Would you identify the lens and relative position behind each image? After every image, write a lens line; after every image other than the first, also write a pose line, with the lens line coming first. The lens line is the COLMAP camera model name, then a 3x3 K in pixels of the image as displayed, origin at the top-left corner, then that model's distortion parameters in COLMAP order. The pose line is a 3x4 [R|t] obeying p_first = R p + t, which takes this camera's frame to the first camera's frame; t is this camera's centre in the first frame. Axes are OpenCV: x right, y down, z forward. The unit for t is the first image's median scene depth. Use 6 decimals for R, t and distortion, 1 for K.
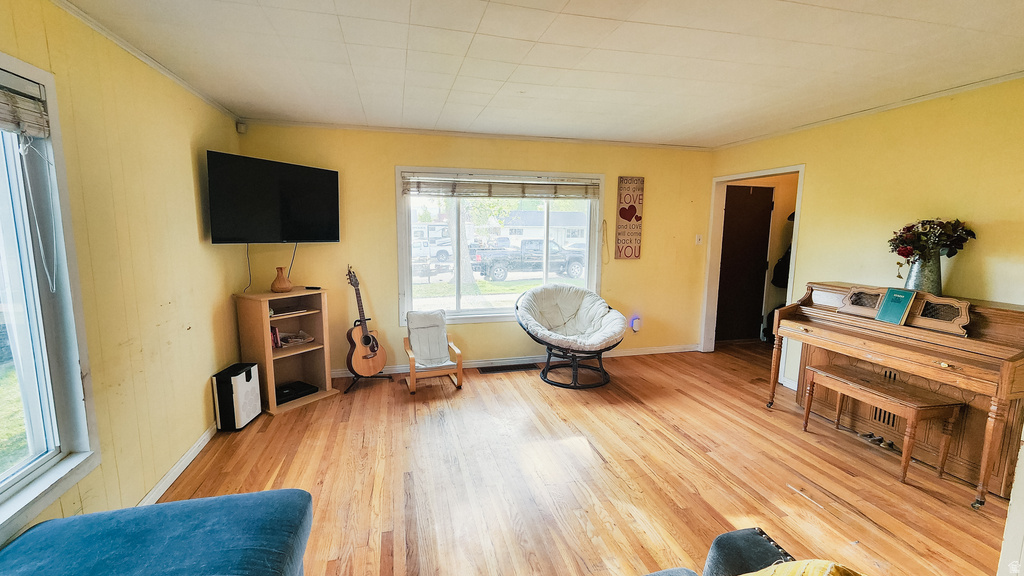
lens RADIAL K [[437.0, 0, 508.1], [0, 437.0, 287.8], [0, 0, 1]] dist [0.000470, 0.000037]
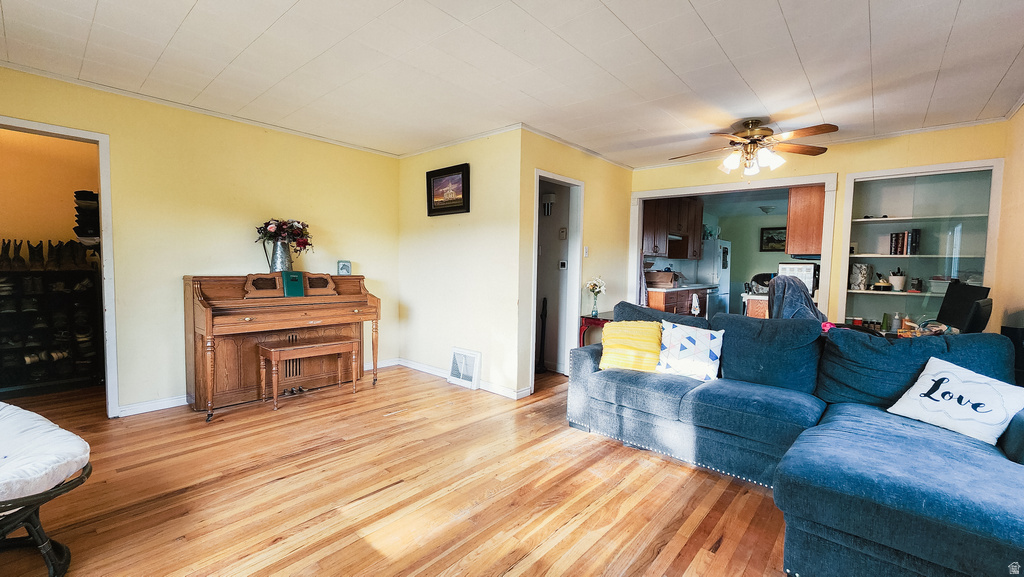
lens RADIAL K [[422.2, 0, 507.9], [0, 422.2, 293.5], [0, 0, 1]] dist [-0.002727, 0.000781]
pose [[-0.570343, -0.070208, 0.818400, -0.511562], [0.091458, 0.984717, 0.148213, -0.057882], [-0.816299, 0.159381, -0.555206, 1.167653]]
